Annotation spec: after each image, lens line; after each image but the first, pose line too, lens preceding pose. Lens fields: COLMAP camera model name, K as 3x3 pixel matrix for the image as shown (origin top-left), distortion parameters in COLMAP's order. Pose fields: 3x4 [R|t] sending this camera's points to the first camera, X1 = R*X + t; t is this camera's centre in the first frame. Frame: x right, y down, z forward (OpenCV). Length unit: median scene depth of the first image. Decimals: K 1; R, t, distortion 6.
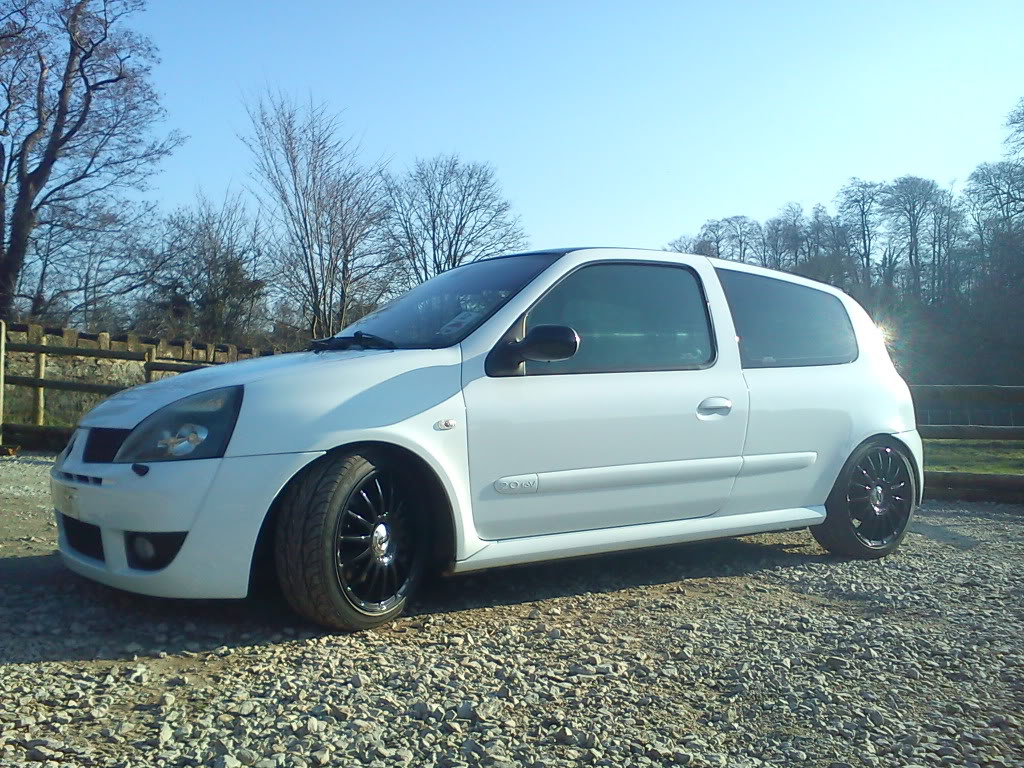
lens RADIAL K [[991.5, 0, 523.7], [0, 991.5, 379.8], [0, 0, 1]] dist [-0.017917, 0.006568]
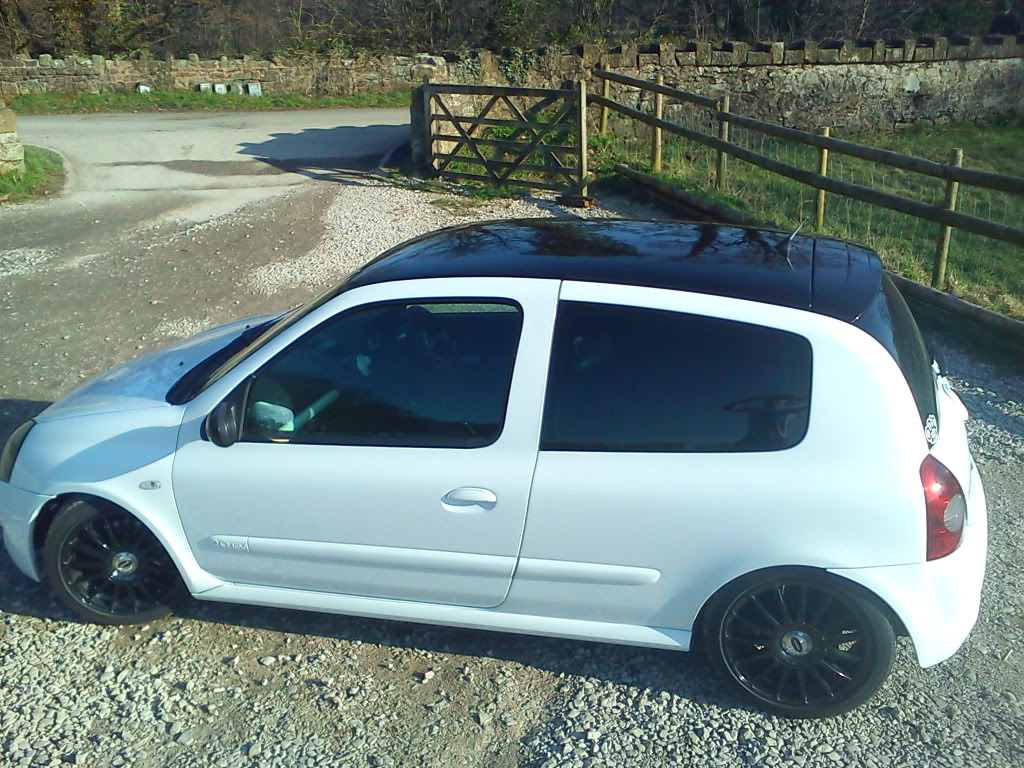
lens RADIAL K [[991.5, 0, 523.7], [0, 991.5, 379.8], [0, 0, 1]] dist [-0.017917, 0.006568]
pose [[0.646486, 0.223649, -0.729409, 0.756829], [0.062045, 0.937488, 0.342441, -0.325060], [0.760399, -0.266640, 0.592197, 0.548248]]
